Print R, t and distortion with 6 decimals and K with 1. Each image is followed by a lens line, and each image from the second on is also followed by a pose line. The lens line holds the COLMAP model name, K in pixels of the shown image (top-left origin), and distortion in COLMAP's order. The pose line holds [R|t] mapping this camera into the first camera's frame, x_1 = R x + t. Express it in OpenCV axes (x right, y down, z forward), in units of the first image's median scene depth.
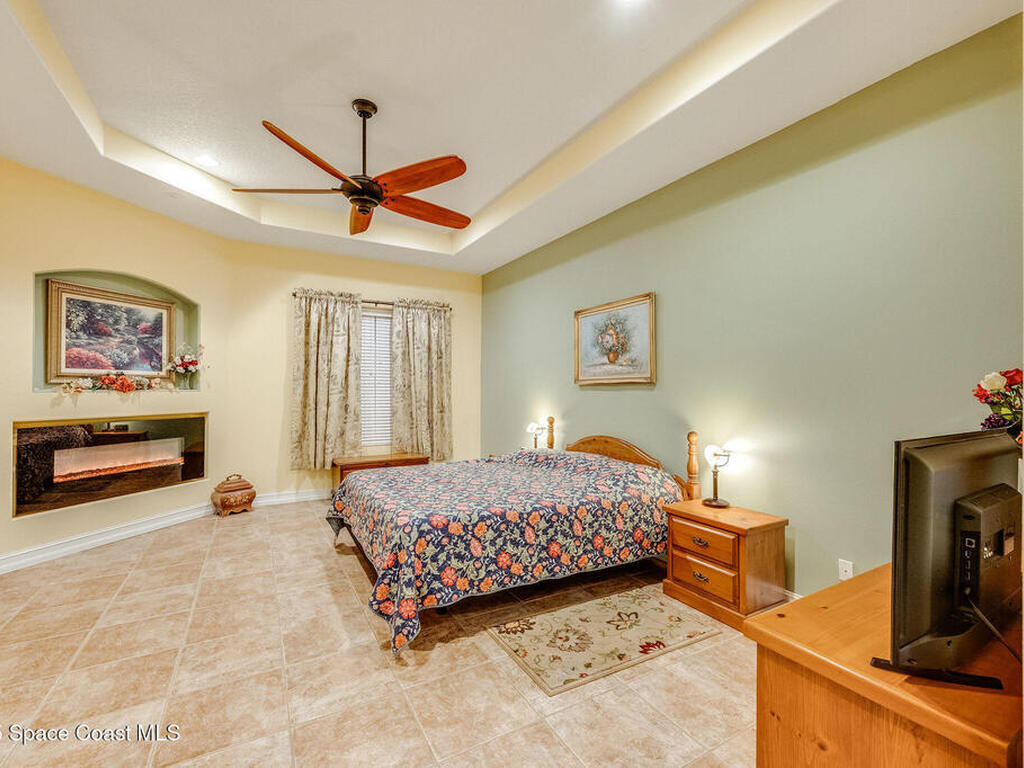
lens RADIAL K [[452.2, 0, 513.3], [0, 452.2, 390.4], [0, 0, 1]] dist [0.001153, 0.000094]
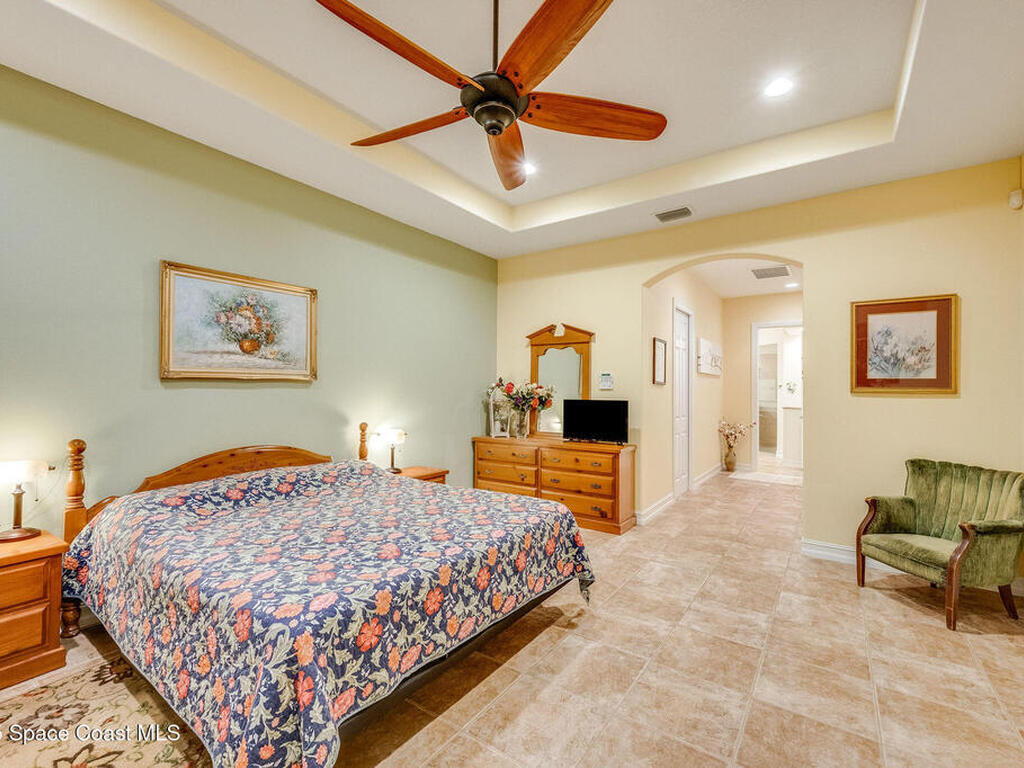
lens RADIAL K [[454.1, 0, 512.0], [0, 454.1, 384.0], [0, 0, 1]] dist [0.001668, -0.000166]
pose [[-0.417924, -0.002585, 0.908478, -0.710578], [-0.011863, 0.999926, -0.002612, -0.010934], [-0.908405, -0.011869, -0.417924, 0.932702]]
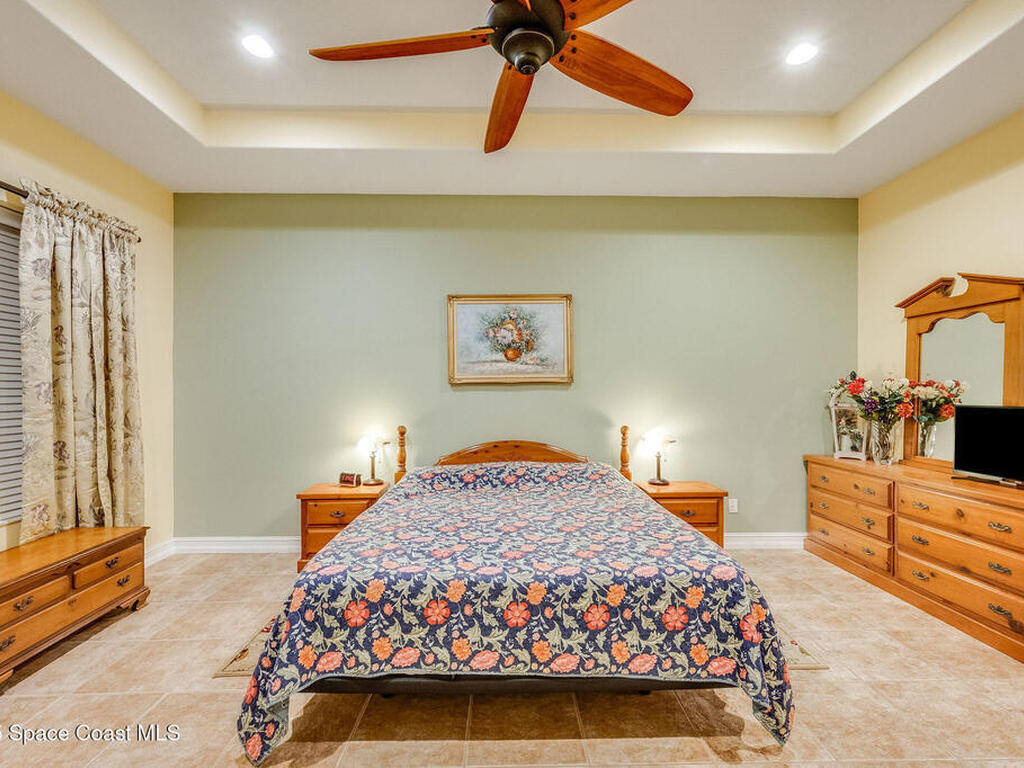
lens RADIAL K [[462.1, 0, 517.8], [0, 462.1, 395.0], [0, 0, 1]] dist [0.001458, -0.000246]
pose [[0.477577, -0.020520, 0.878350, -0.615880], [0.007606, 0.999786, 0.019221, -0.009101], [-0.878557, -0.002499, 0.477631, 0.551574]]
